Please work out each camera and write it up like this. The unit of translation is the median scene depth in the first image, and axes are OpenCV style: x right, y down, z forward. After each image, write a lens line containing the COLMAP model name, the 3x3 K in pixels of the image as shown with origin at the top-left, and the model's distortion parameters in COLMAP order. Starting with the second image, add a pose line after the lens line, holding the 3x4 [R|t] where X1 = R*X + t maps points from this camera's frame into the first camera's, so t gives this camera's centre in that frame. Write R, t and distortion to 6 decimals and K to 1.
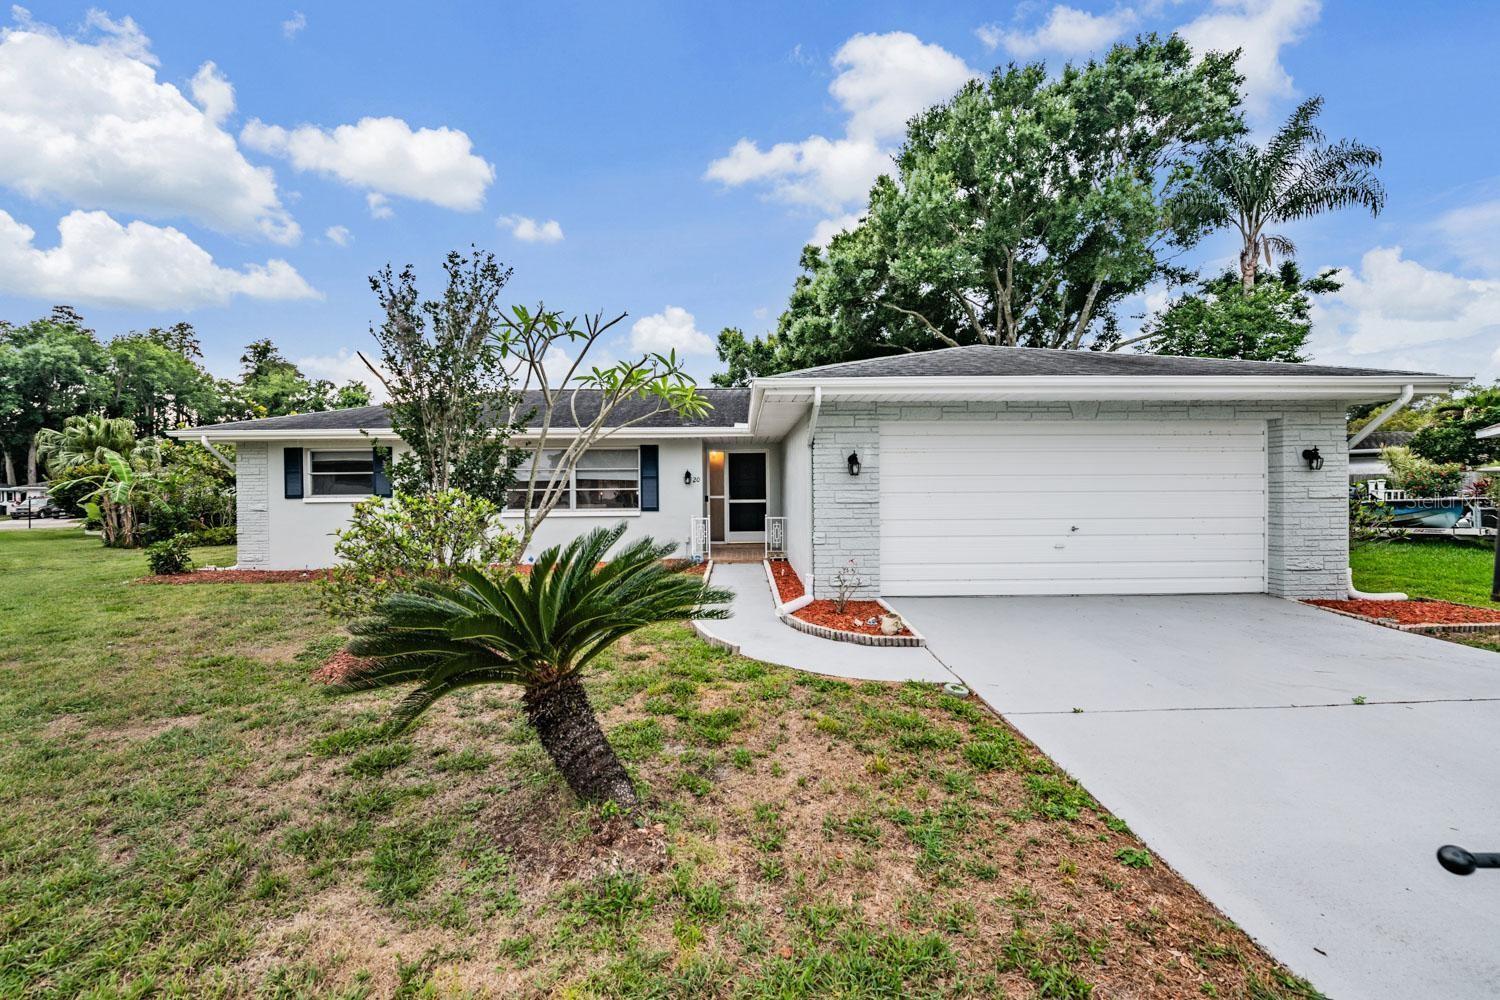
lens RADIAL K [[593.9, 0, 759.2], [0, 593.9, 499.4], [0, 0, 1]] dist [-0.009125, -0.002419]
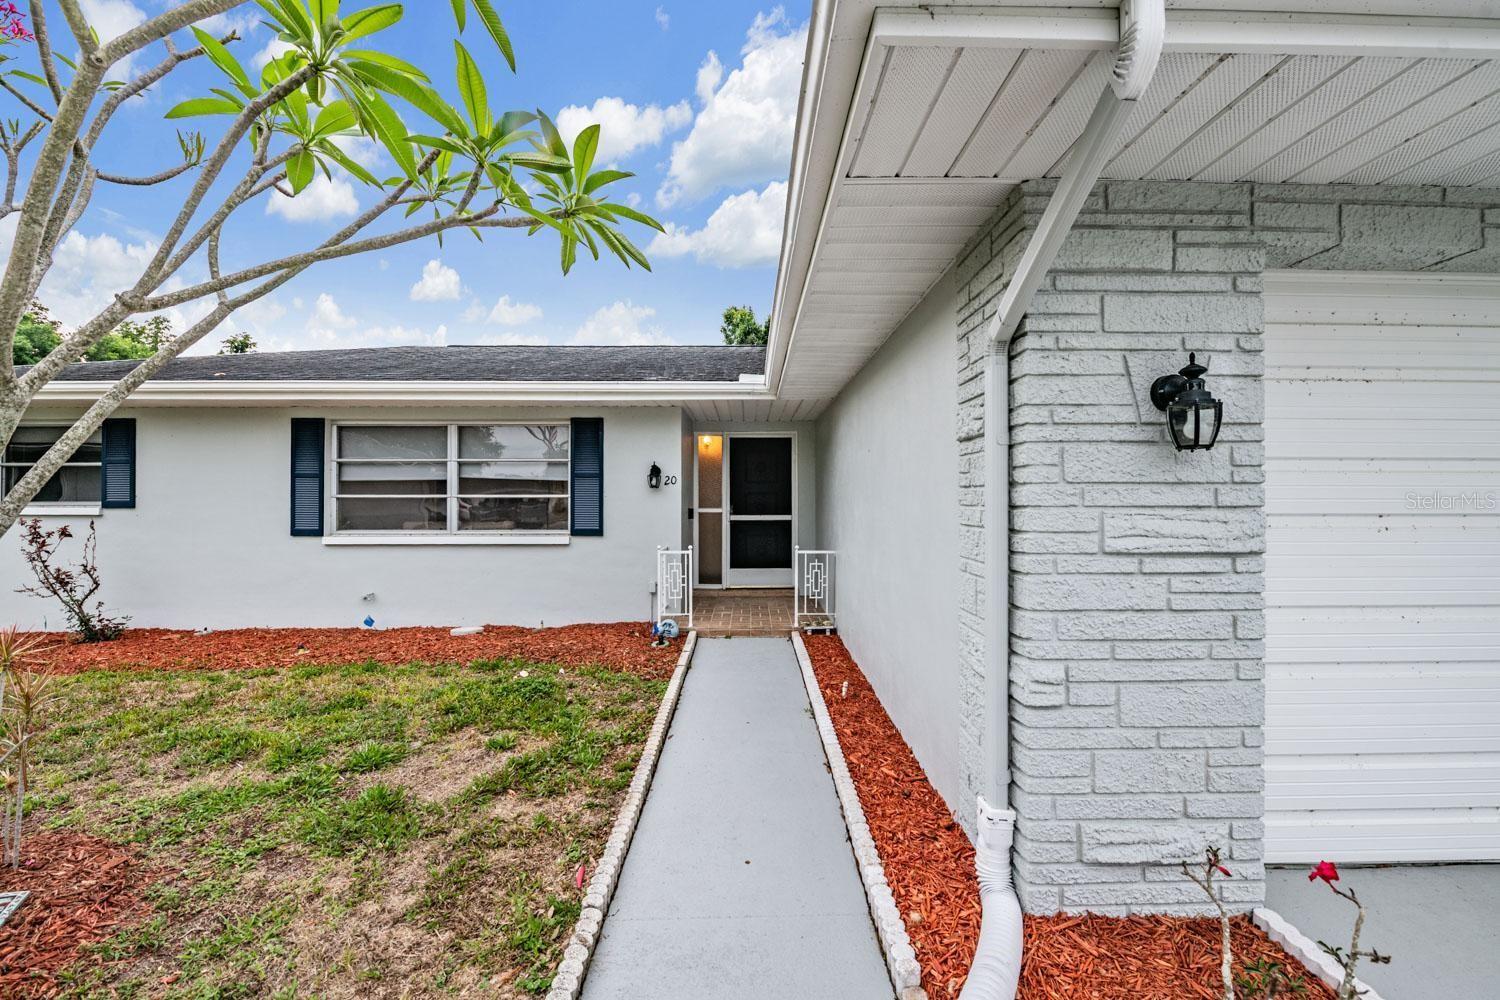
lens RADIAL K [[593.9, 0, 759.4], [0, 593.9, 499.1], [0, 0, 1]] dist [-0.009125, -0.002419]
pose [[0.999882, 0.008609, -0.012697, -0.014543], [-0.008797, 0.999852, -0.014811, -0.007909], [0.012567, 0.014921, 0.999810, 0.434129]]
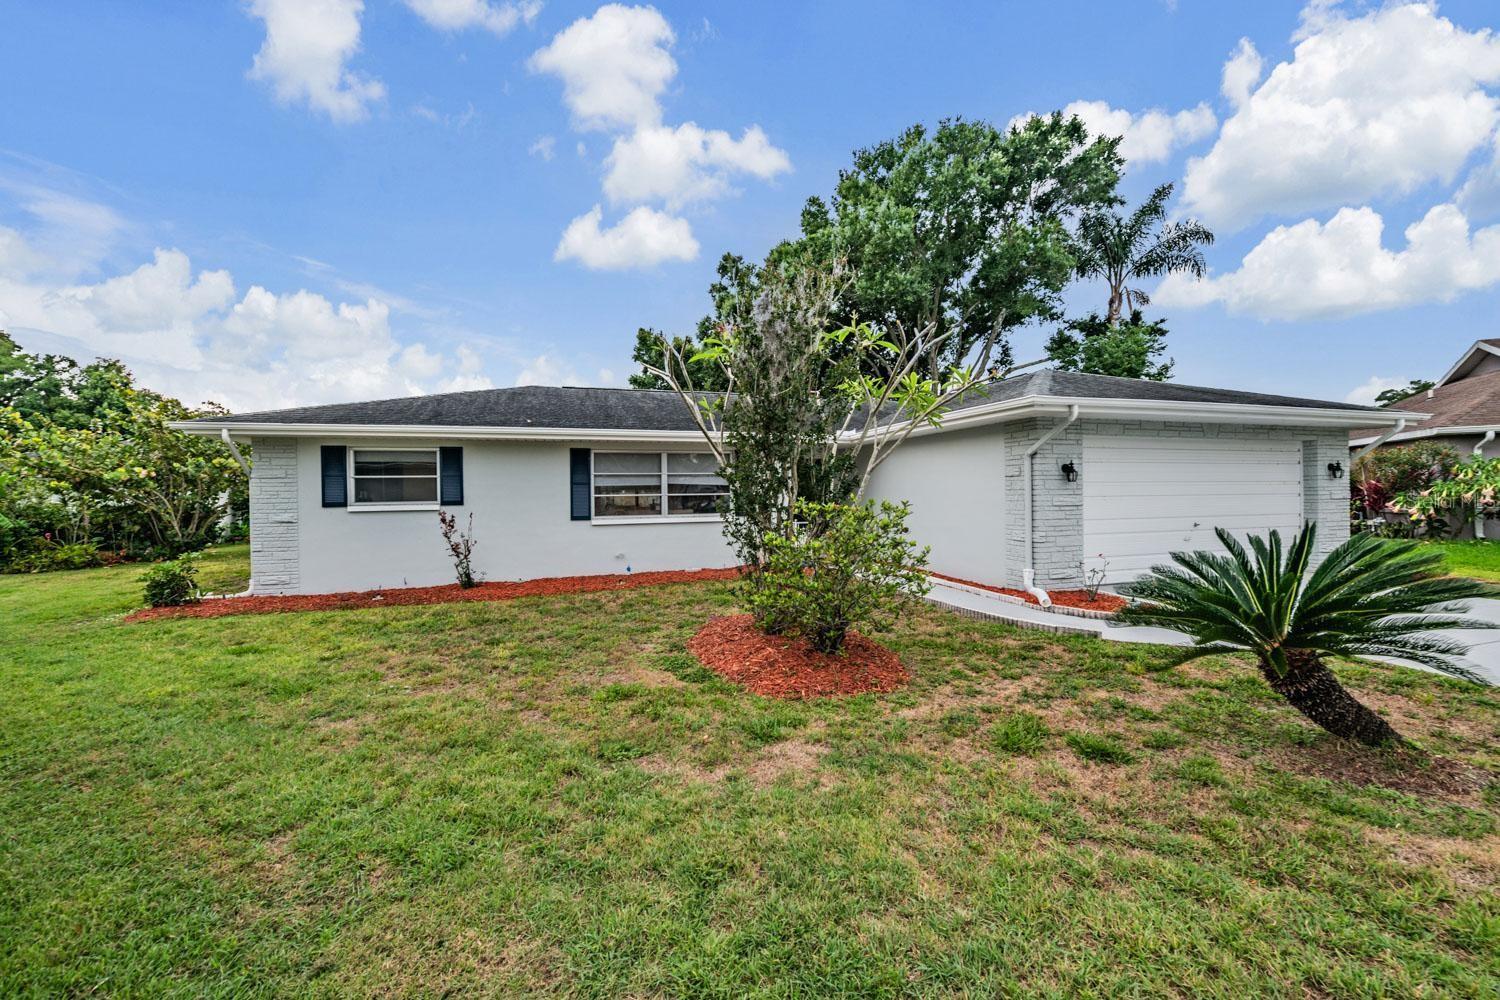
lens RADIAL K [[593.9, 0, 745.8], [0, 593.9, 497.9], [0, 0, 1]] dist [-0.009125, -0.002419]
pose [[0.961720, -0.005372, 0.273982, -0.446093], [0.007748, 0.999941, -0.007591, -0.003248], [-0.273926, 0.009423, 0.961705, 0.040693]]
